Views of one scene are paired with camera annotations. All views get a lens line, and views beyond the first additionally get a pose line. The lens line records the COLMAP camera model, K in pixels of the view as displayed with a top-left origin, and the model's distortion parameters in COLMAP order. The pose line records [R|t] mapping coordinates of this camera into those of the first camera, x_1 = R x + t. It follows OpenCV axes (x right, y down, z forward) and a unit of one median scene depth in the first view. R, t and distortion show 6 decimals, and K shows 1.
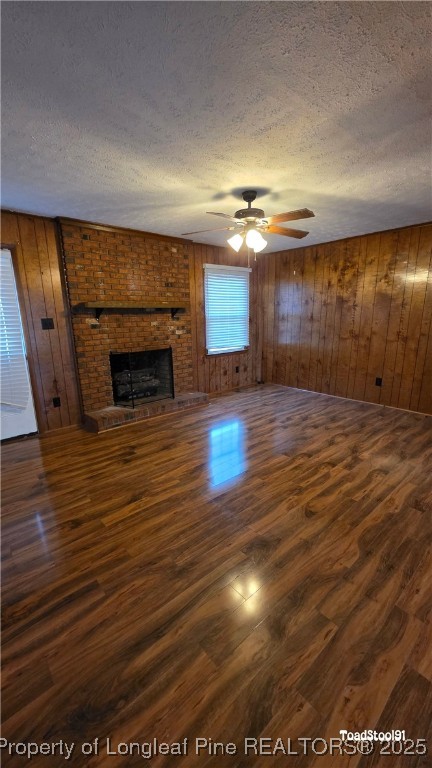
lens RADIAL K [[305.8, 0, 216.0], [0, 305.8, 384.0], [0, 0, 1]] dist [0.001037, 0.000104]
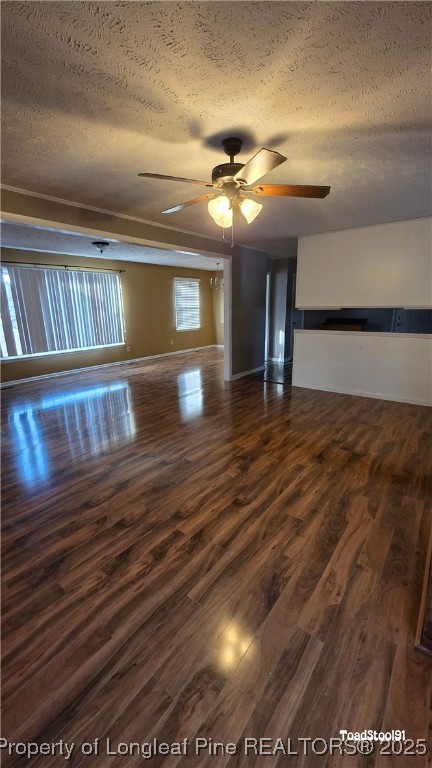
lens RADIAL K [[305.8, 0, 216.0], [0, 305.8, 384.0], [0, 0, 1]] dist [0.001037, 0.000104]
pose [[-0.980811, 0.077535, -0.178882, 0.246636], [-0.014469, 0.886041, 0.463382, -0.346599], [0.194425, 0.457078, -0.867916, 1.449497]]
